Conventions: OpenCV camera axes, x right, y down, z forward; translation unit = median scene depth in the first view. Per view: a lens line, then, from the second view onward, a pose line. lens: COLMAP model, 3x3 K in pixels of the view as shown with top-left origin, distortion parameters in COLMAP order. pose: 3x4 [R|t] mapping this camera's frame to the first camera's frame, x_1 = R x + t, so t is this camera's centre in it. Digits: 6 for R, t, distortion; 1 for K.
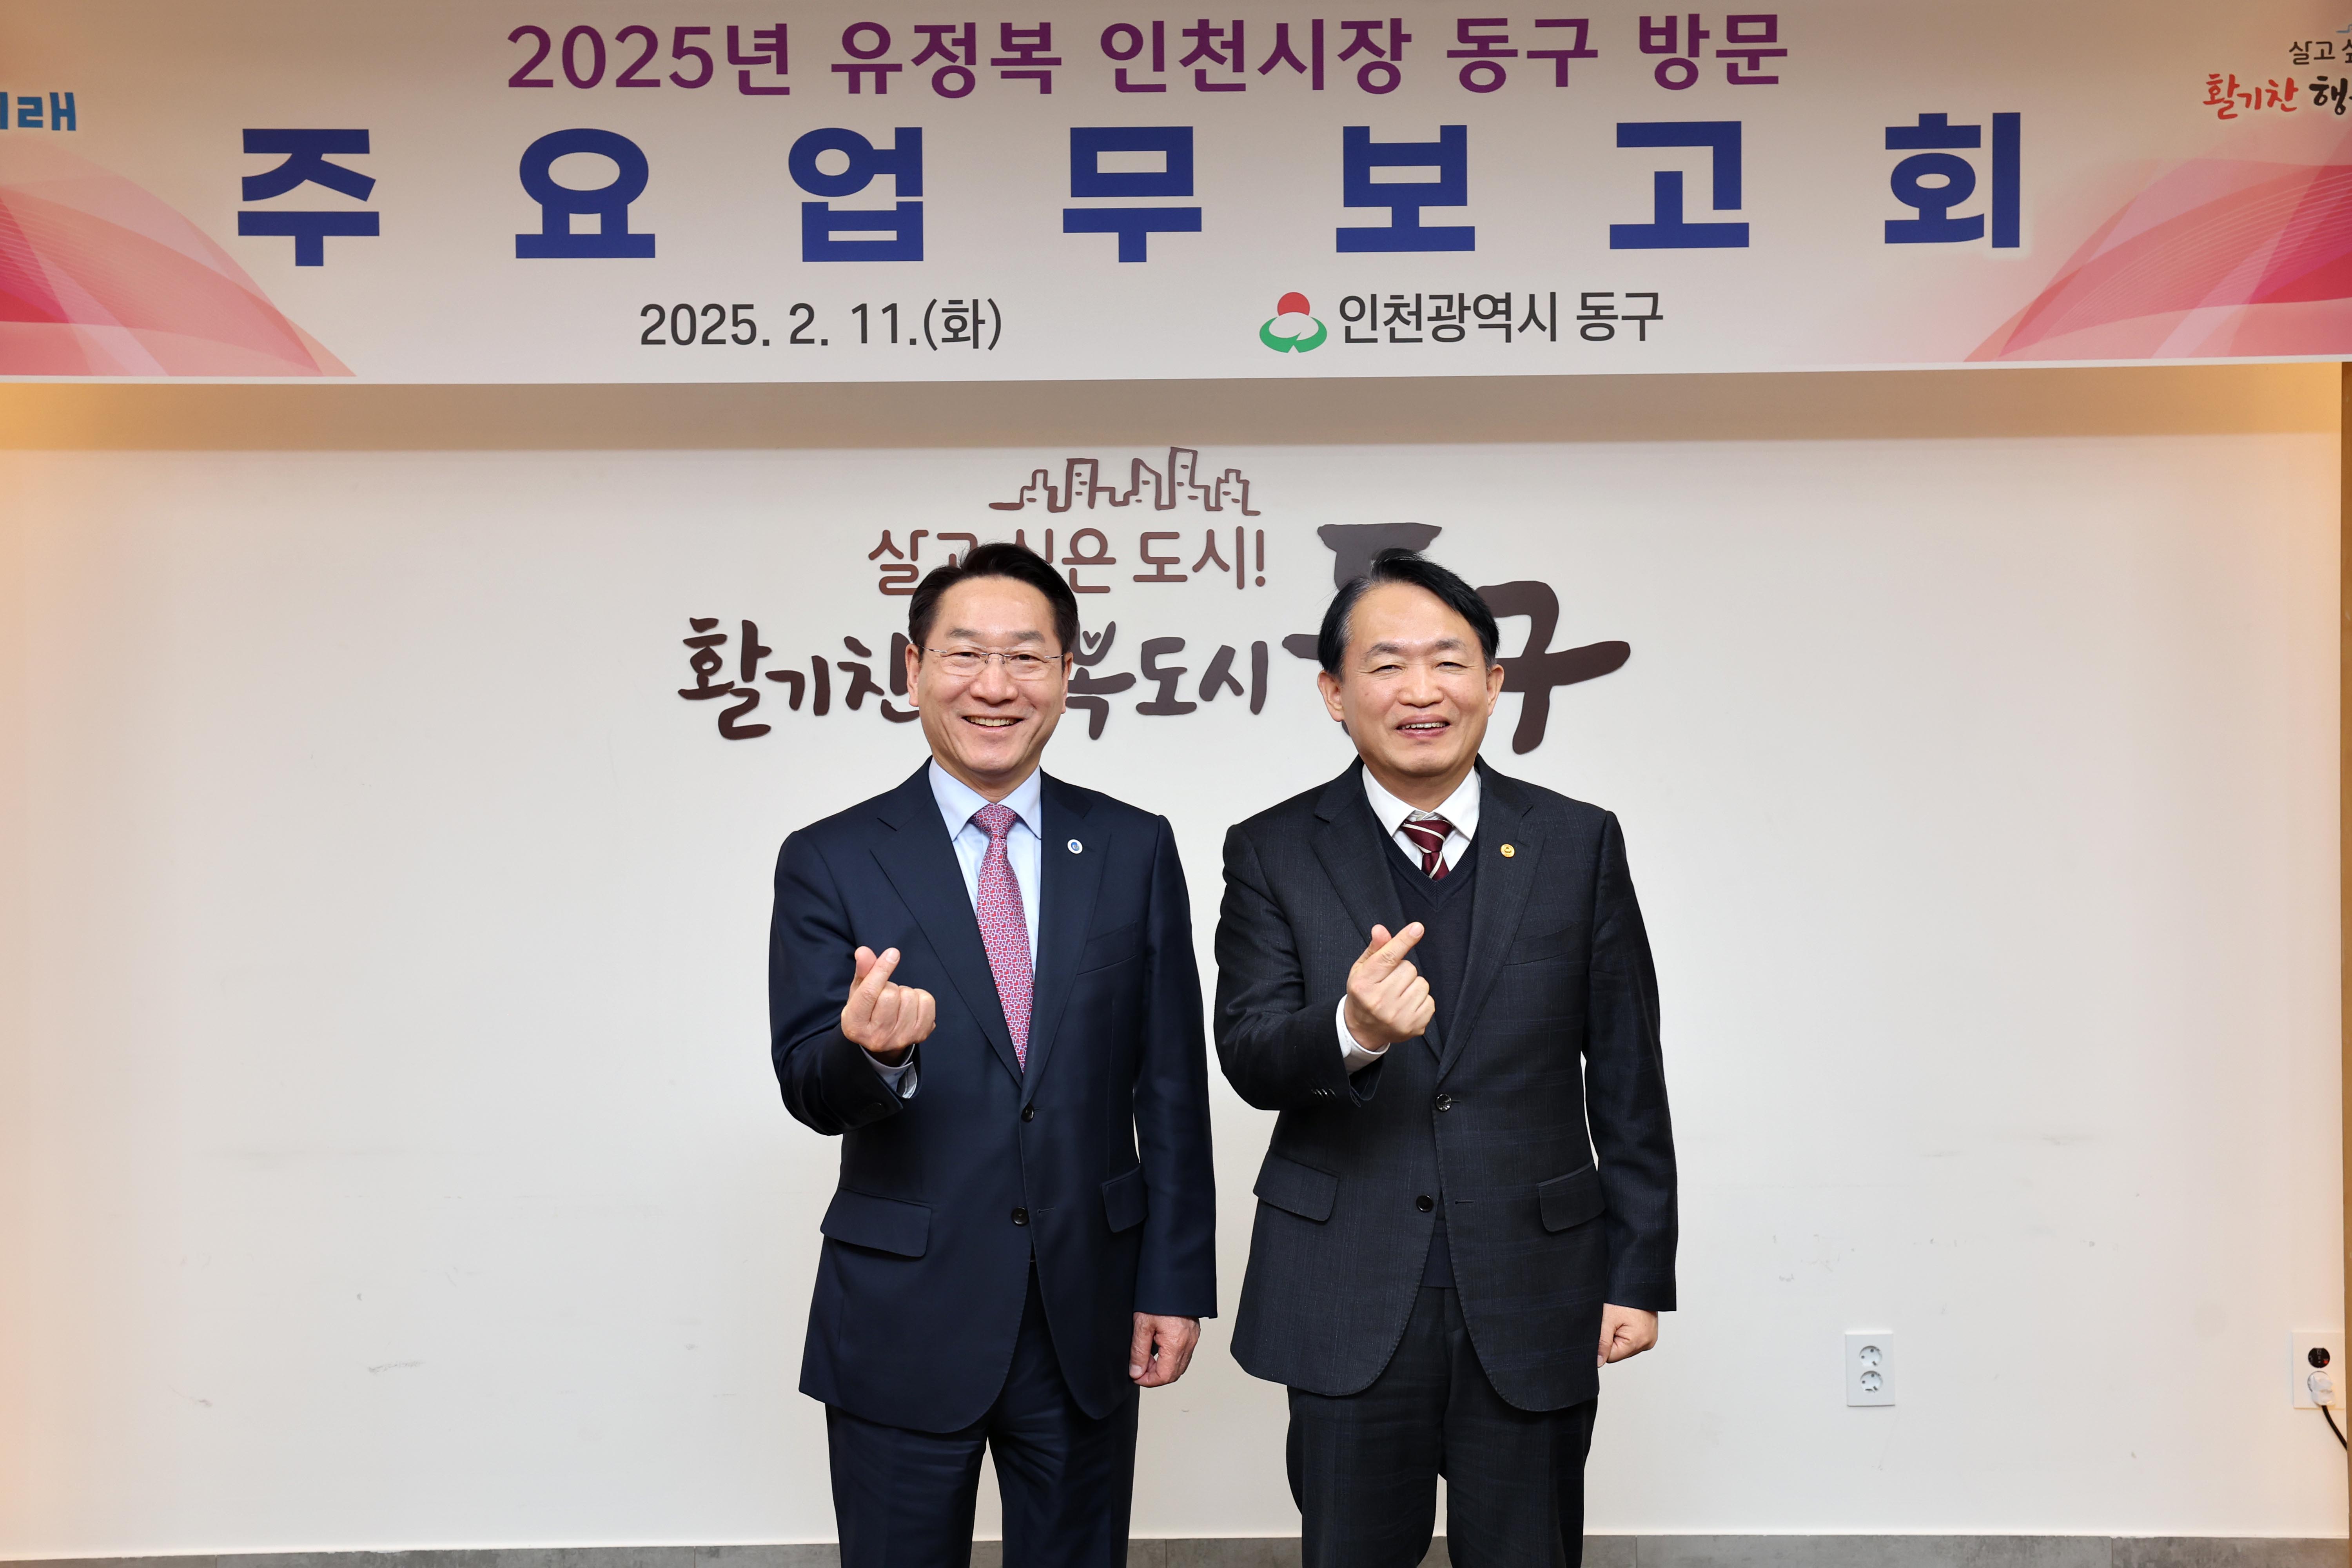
lens RADIAL K [[2074.8, 0, 1203.2], [0, 2074.8, 795.9], [0, 0, 1]] dist [-0.011221, -0.003845]
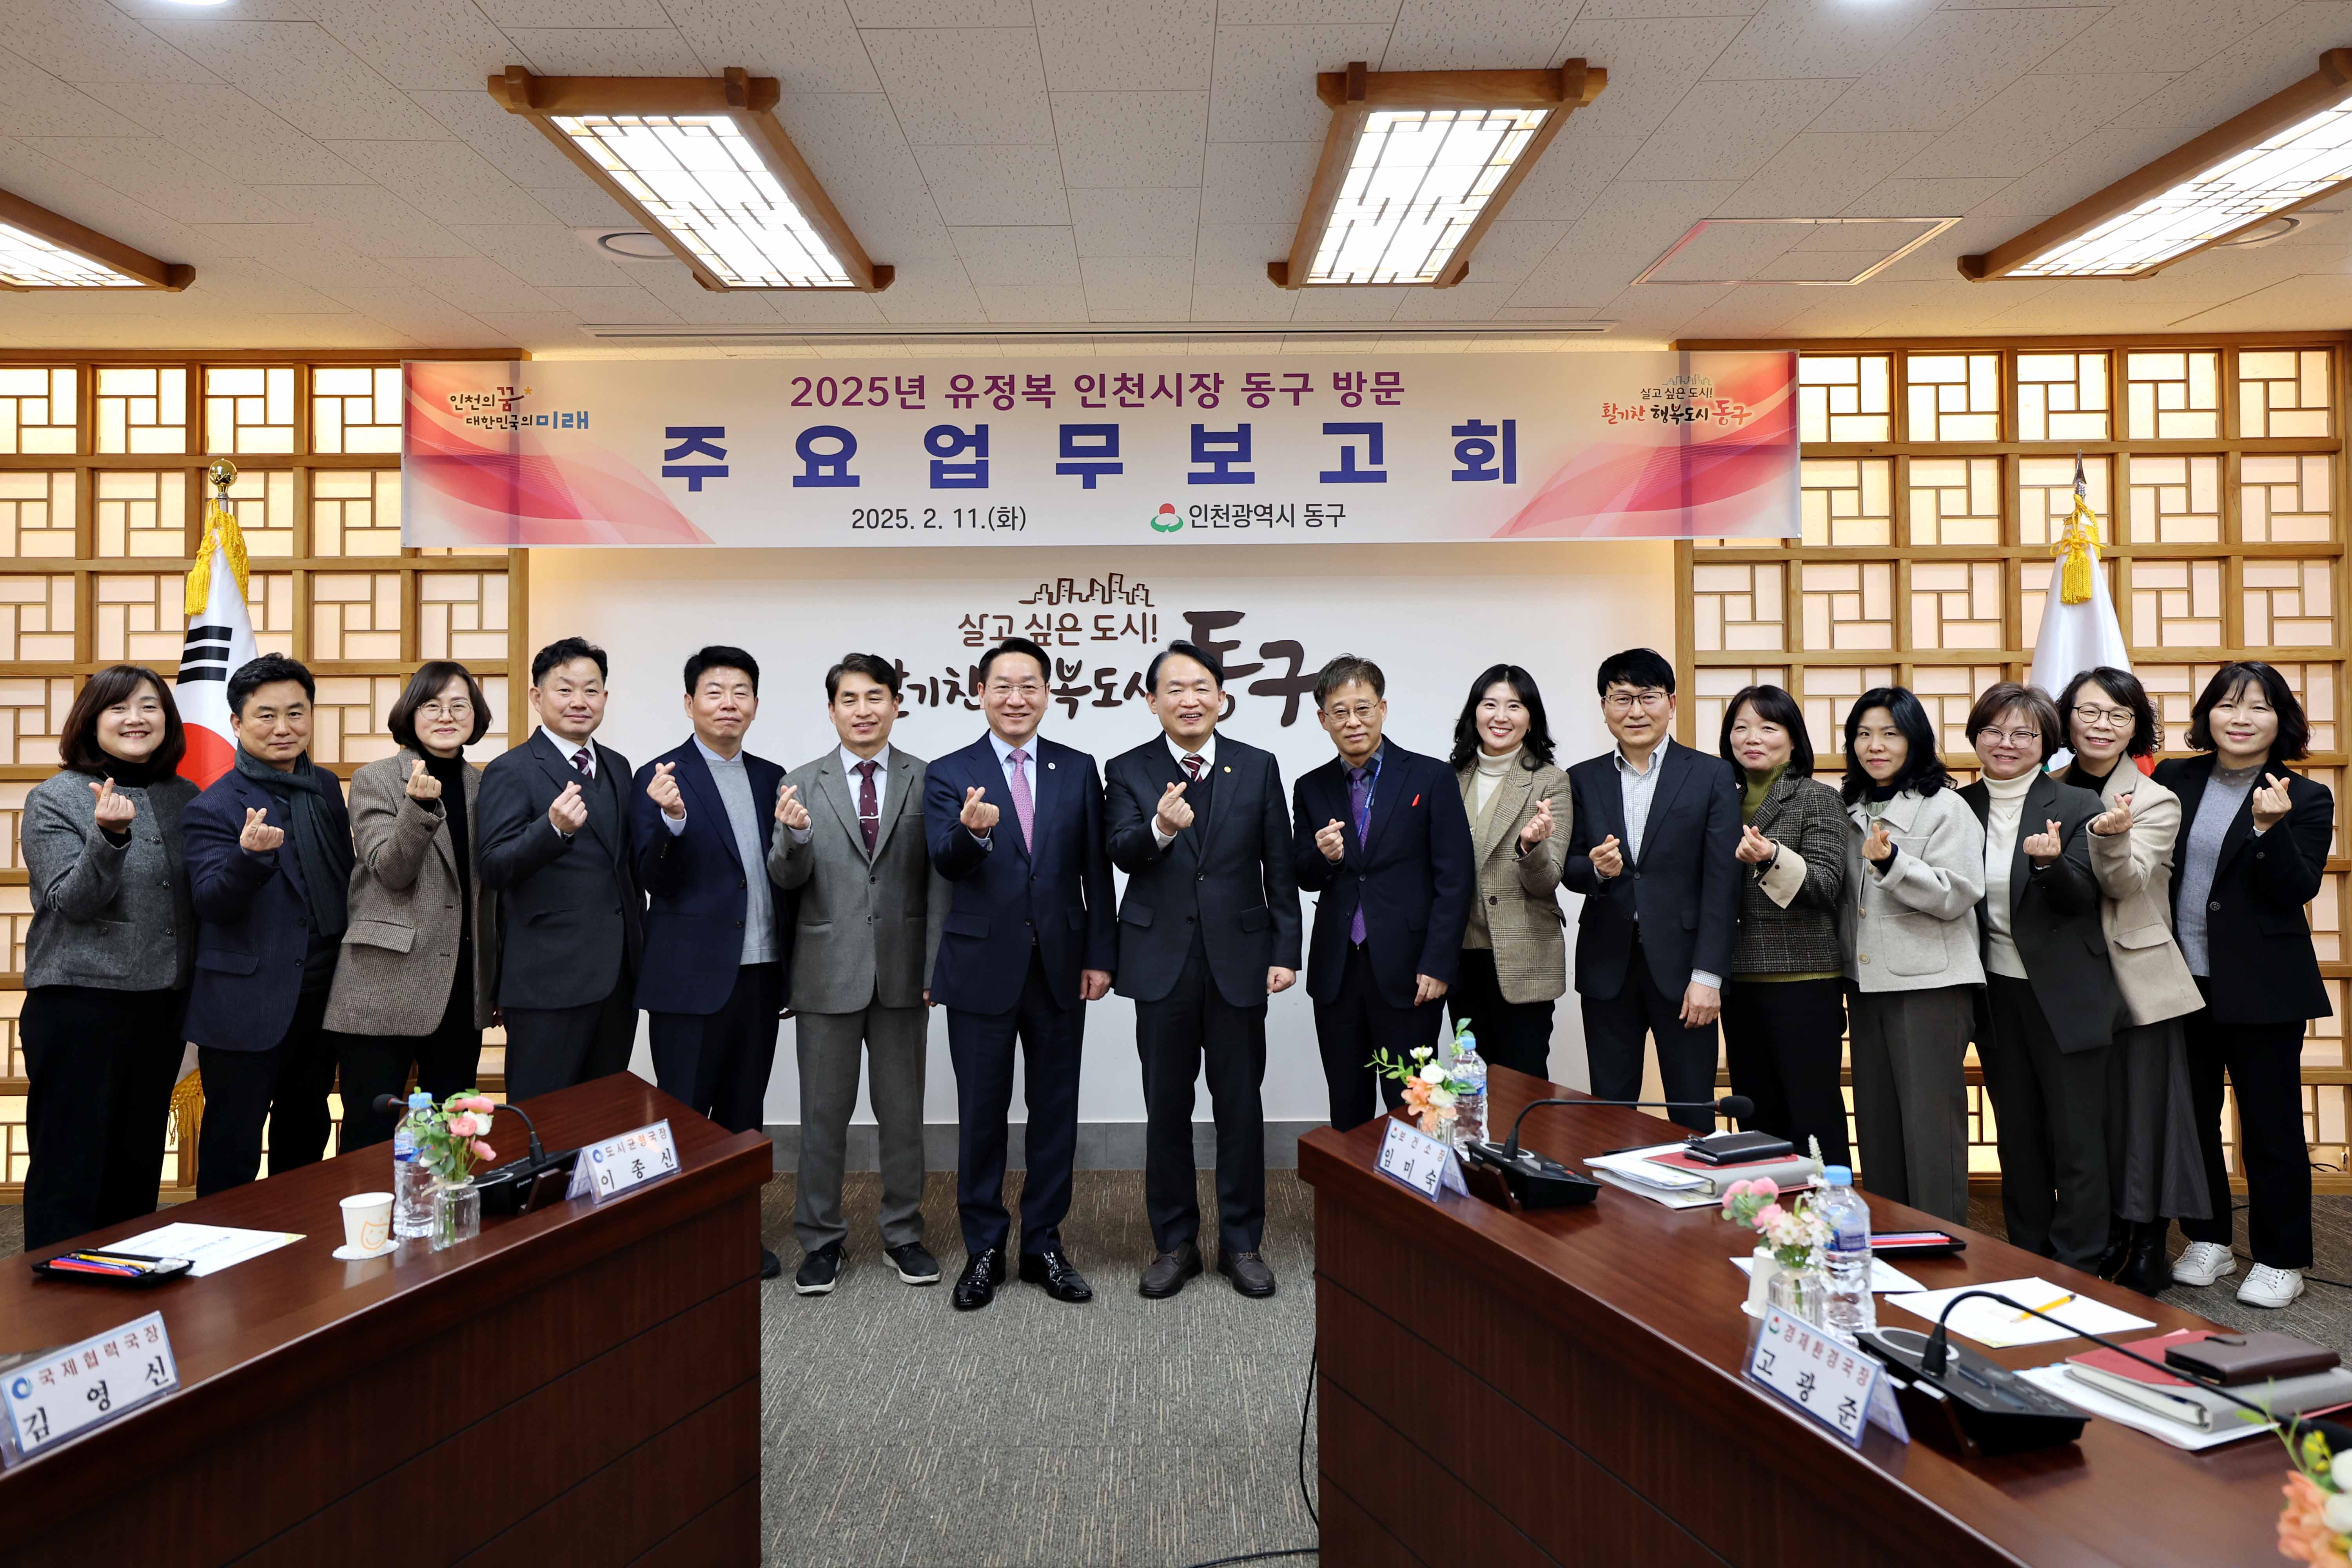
lens RADIAL K [[1676.9, 0, 1170.8], [0, 1676.9, 696.6], [0, 0, 1]] dist [-0.103528, 0.043938]
pose [[0.999977, 0.002037, -0.006412, 0.058439], [-0.002239, 0.999497, -0.031621, 0.002353], [0.006344, 0.031635, 0.999479, -0.663368]]
